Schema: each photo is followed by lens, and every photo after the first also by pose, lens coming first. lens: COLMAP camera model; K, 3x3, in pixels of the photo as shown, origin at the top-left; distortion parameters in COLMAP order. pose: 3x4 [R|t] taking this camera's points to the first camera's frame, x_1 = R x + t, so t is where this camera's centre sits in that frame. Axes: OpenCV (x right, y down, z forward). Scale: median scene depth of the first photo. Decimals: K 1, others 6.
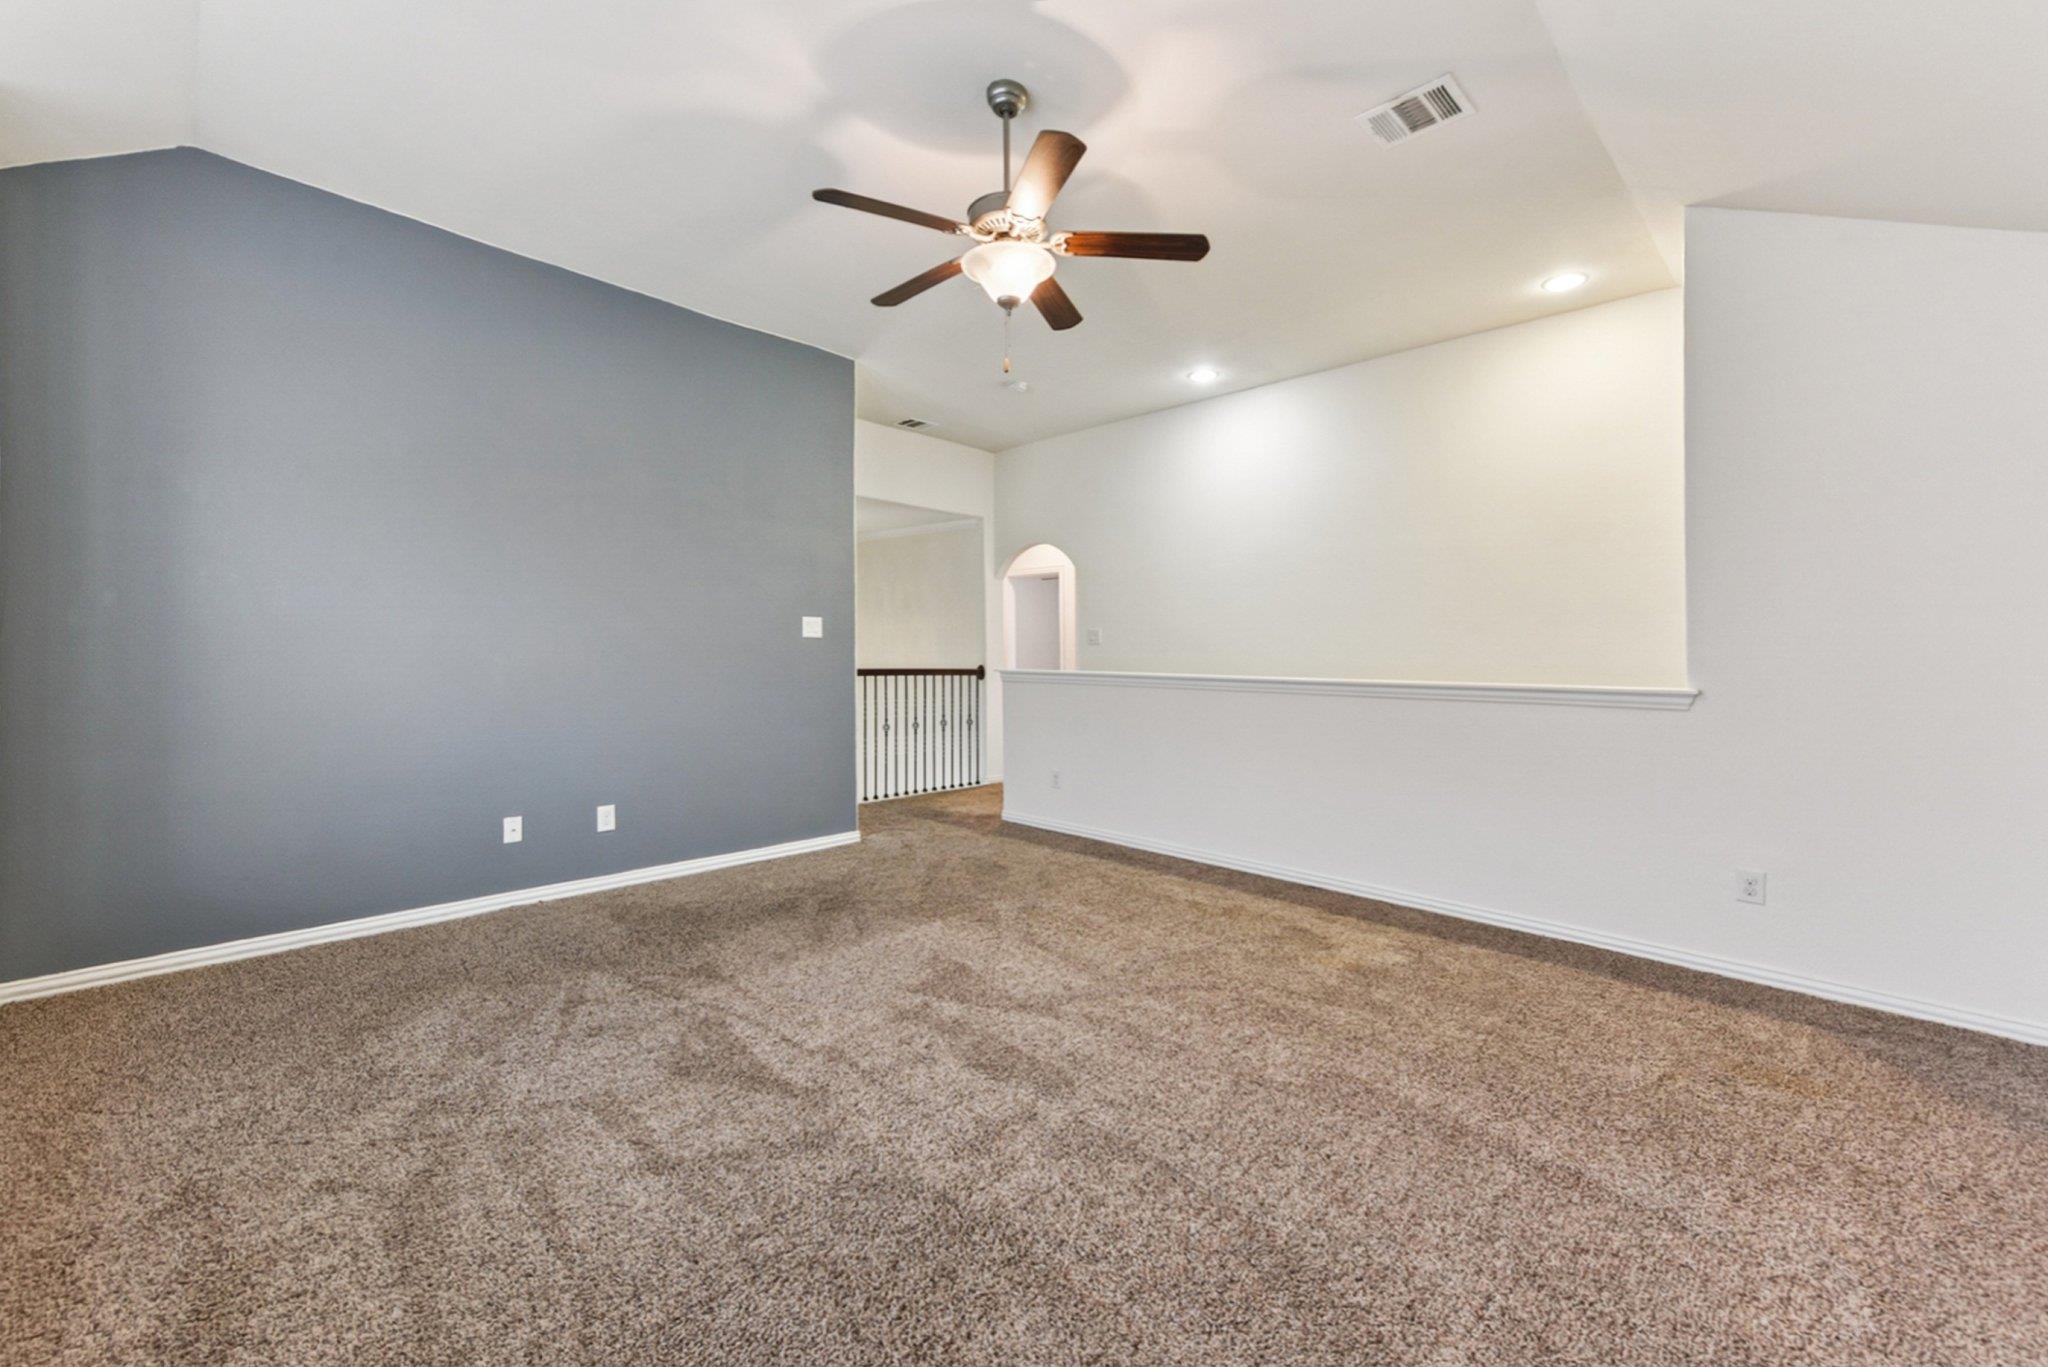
lens RADIAL K [[817.3, 0, 1025.1], [0, 817.3, 649.4], [0, 0, 1]] dist [0.018217, 0.000030]
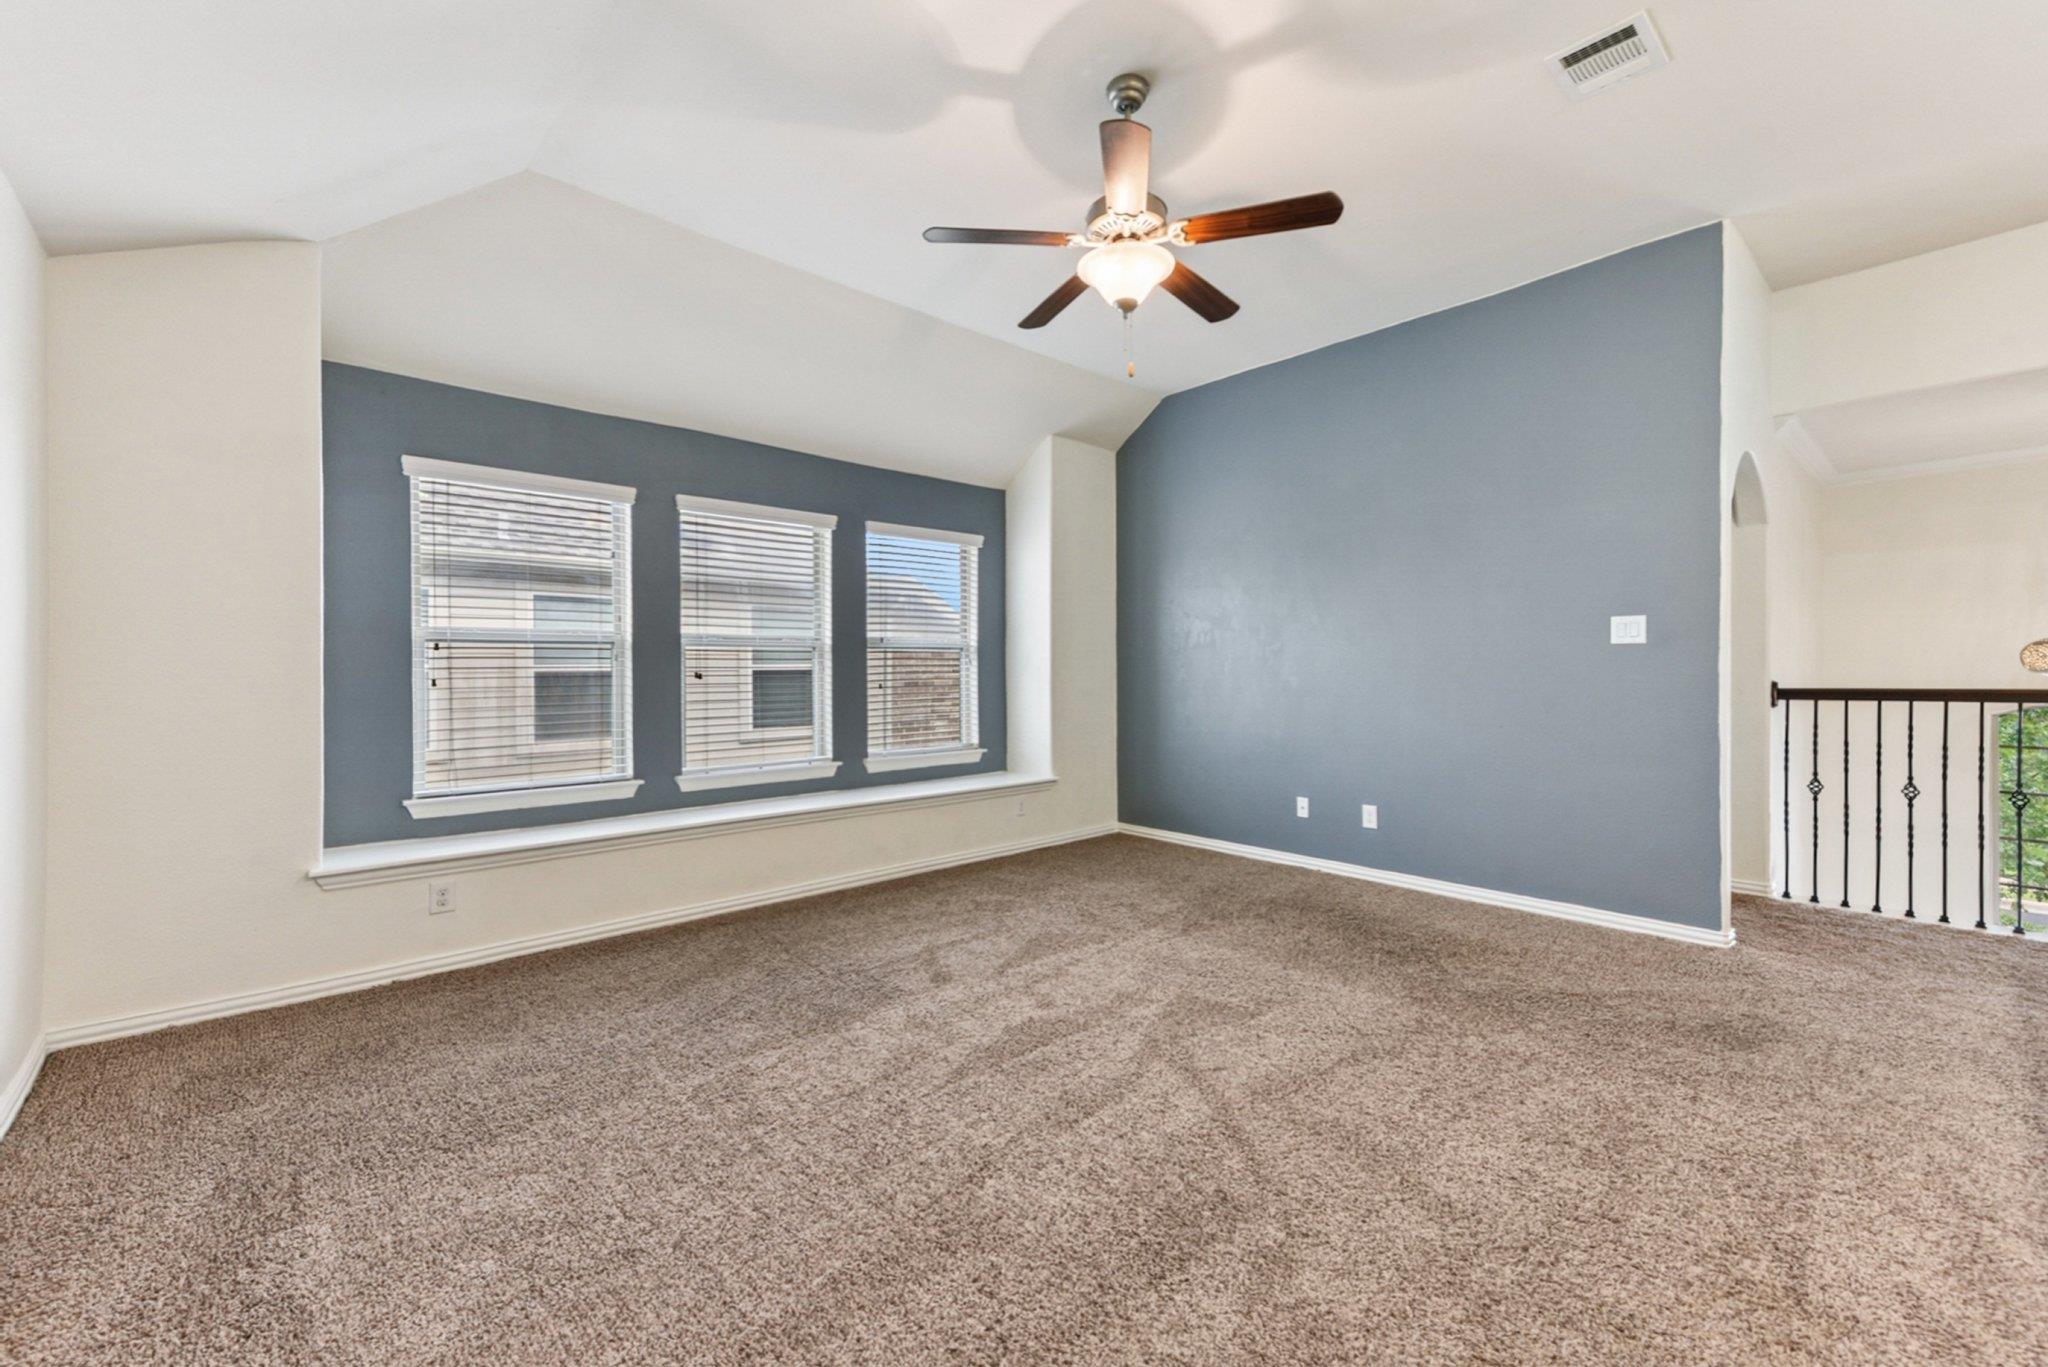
lens RADIAL K [[817.8, 0, 1024.0], [0, 817.8, 683.5], [0, 0, 1]] dist [0.001593, 0.000095]
pose [[-0.055680, 0.013727, -0.998354, 0.808025], [0.011072, 0.999852, 0.013130, 0.008535], [0.998387, -0.010323, -0.055824, 0.783760]]
